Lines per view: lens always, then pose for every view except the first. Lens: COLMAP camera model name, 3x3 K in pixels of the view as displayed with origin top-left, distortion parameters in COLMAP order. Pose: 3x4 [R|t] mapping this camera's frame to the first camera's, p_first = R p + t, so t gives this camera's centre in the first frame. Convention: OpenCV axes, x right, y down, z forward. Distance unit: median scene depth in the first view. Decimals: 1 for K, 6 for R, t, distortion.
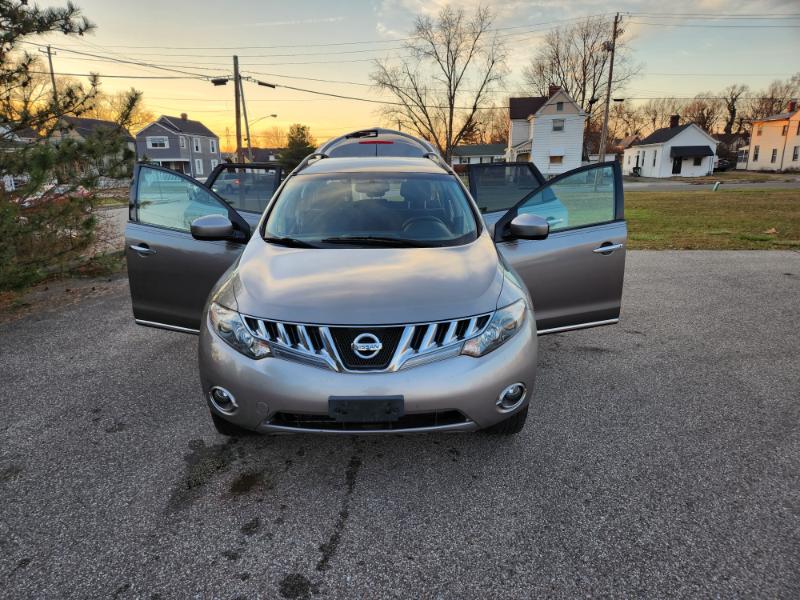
lens RADIAL K [[536.4, 0, 396.8], [0, 536.4, 304.7], [0, 0, 1]] dist [0.075686, -0.061326]
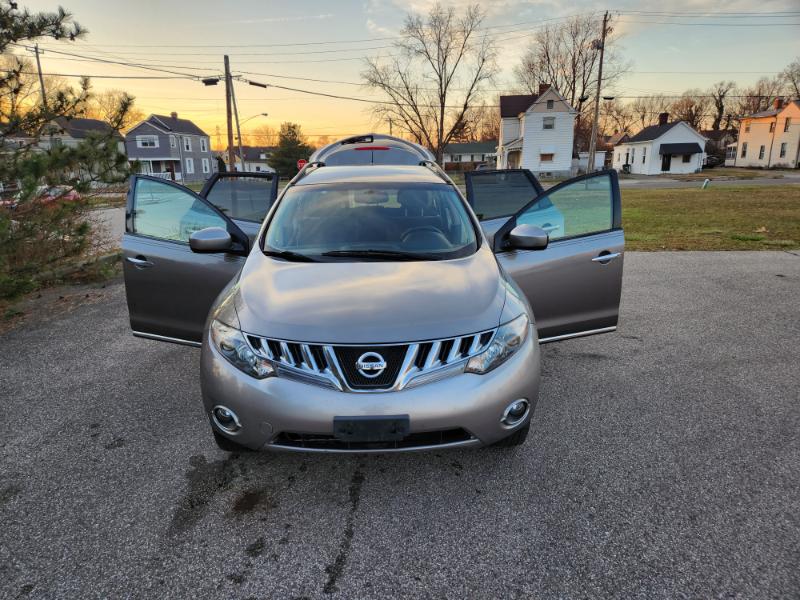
lens RADIAL K [[535.2, 0, 396.1], [0, 535.2, 303.1], [0, 0, 1]] dist [0.078279, -0.062764]
pose [[0.999881, -0.007918, 0.013227, -0.007815], [0.007890, 0.999967, 0.002156, -0.014141], [-0.013243, -0.002051, 0.999910, 0.001714]]
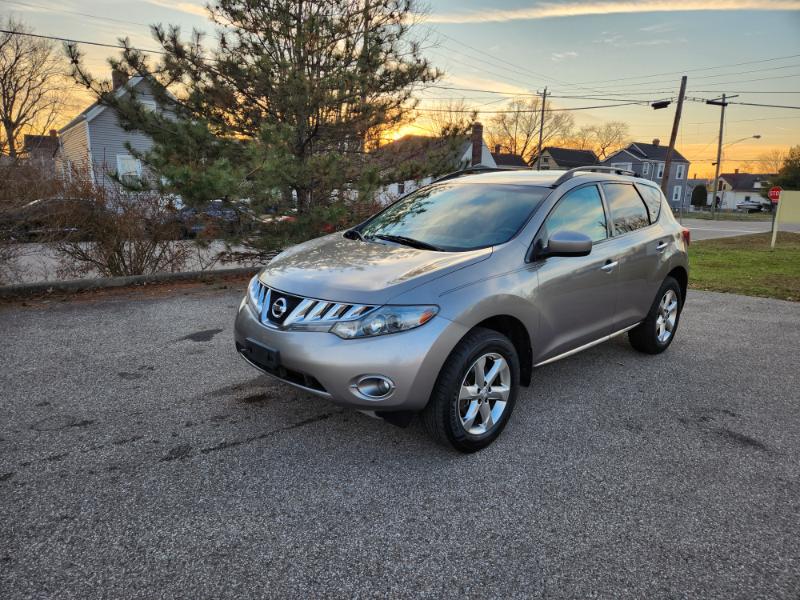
lens RADIAL K [[535.2, 0, 396.1], [0, 535.2, 303.1], [0, 0, 1]] dist [0.078279, -0.062764]
pose [[0.681105, 0.179813, -0.709763, 0.368092], [-0.214214, 0.975897, 0.041670, -0.016406], [0.700148, 0.123659, 0.703207, 0.106167]]
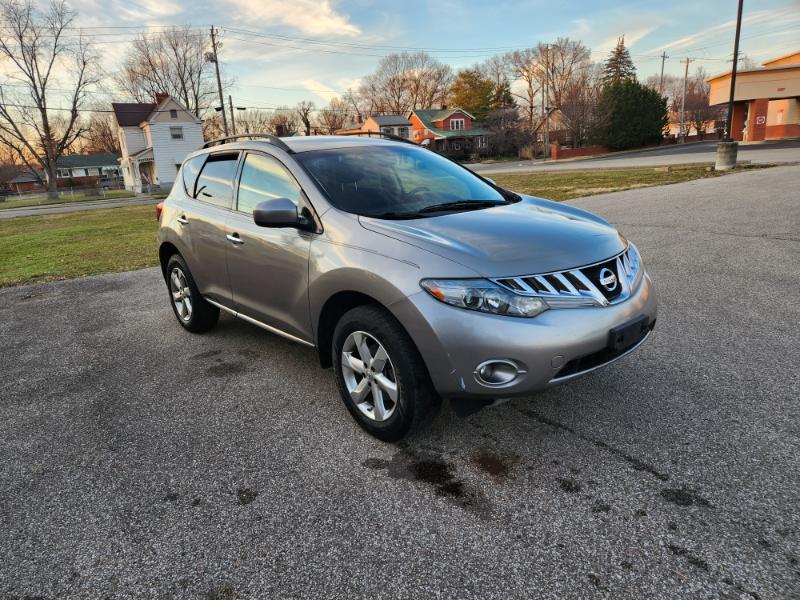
lens RADIAL K [[527.5, 0, 400.0], [0, 527.5, 300.0], [0, 0, 1]] dist [0.071774, -0.057777]
pose [[0.764230, -0.203479, 0.612004, -0.371382], [0.215970, 0.974881, 0.054439, -0.011480], [-0.607708, 0.090571, 0.788979, 0.146754]]
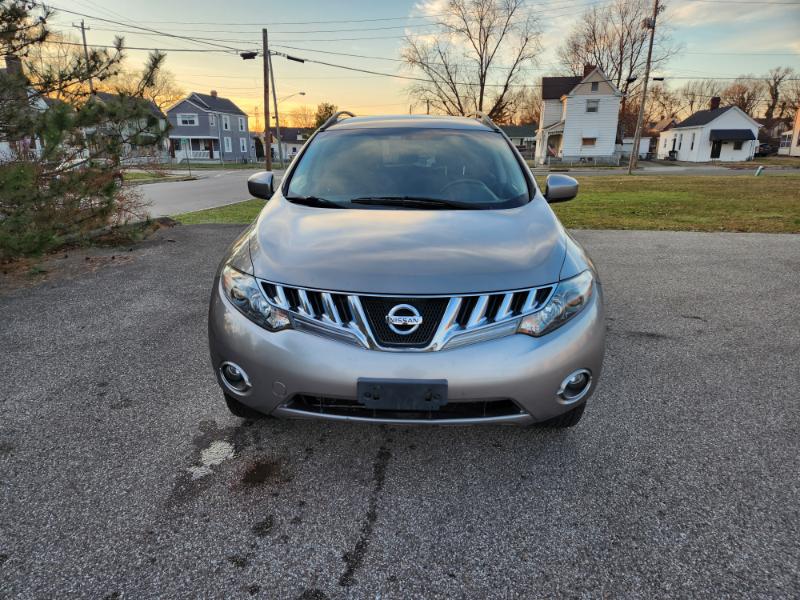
lens RADIAL K [[533.5, 0, 396.3], [0, 533.5, 301.3], [0, 0, 1]] dist [0.080207, -0.063028]
pose [[0.998720, 0.026537, -0.043065, -0.011747], [-0.025397, 0.999318, 0.026790, 0.009520], [0.043746, -0.025662, 0.998713, 0.061168]]
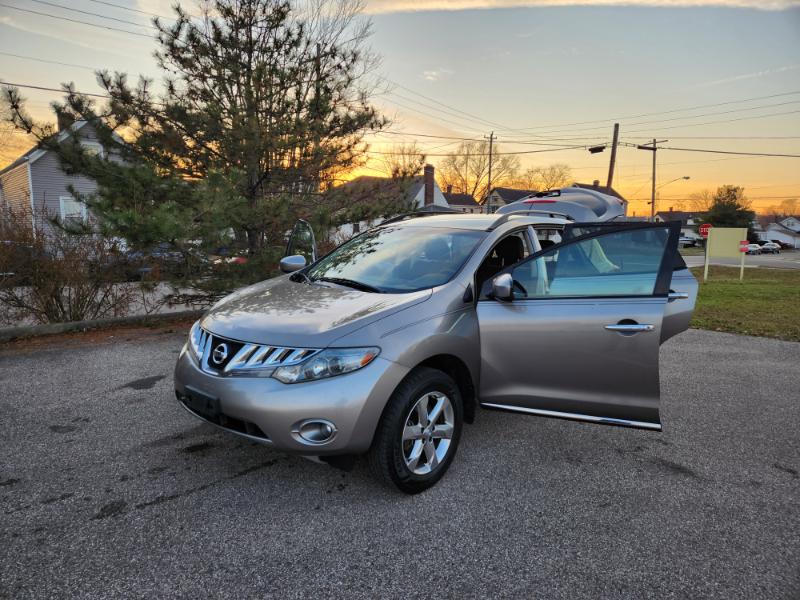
lens RADIAL K [[536.0, 0, 398.4], [0, 536.0, 298.7], [0, 0, 1]] dist [0.081074, -0.066216]
pose [[0.740598, 0.110990, -0.662719, 0.385126], [-0.191771, 0.980158, -0.050153, -0.023373], [0.644003, 0.164233, 0.747187, 0.106697]]
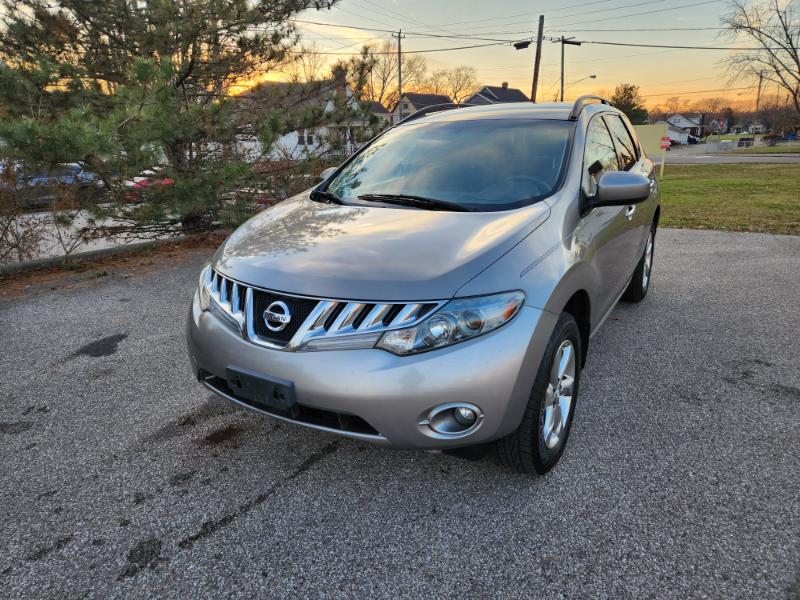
lens RADIAL K [[534.9, 0, 391.2], [0, 534.9, 294.4], [0, 0, 1]] dist [0.075693, -0.058065]
pose [[0.840424, 0.142541, -0.522848, 0.191168], [-0.122463, 0.989785, 0.072994, -0.014844], [0.527912, 0.002684, 0.849295, 0.132794]]
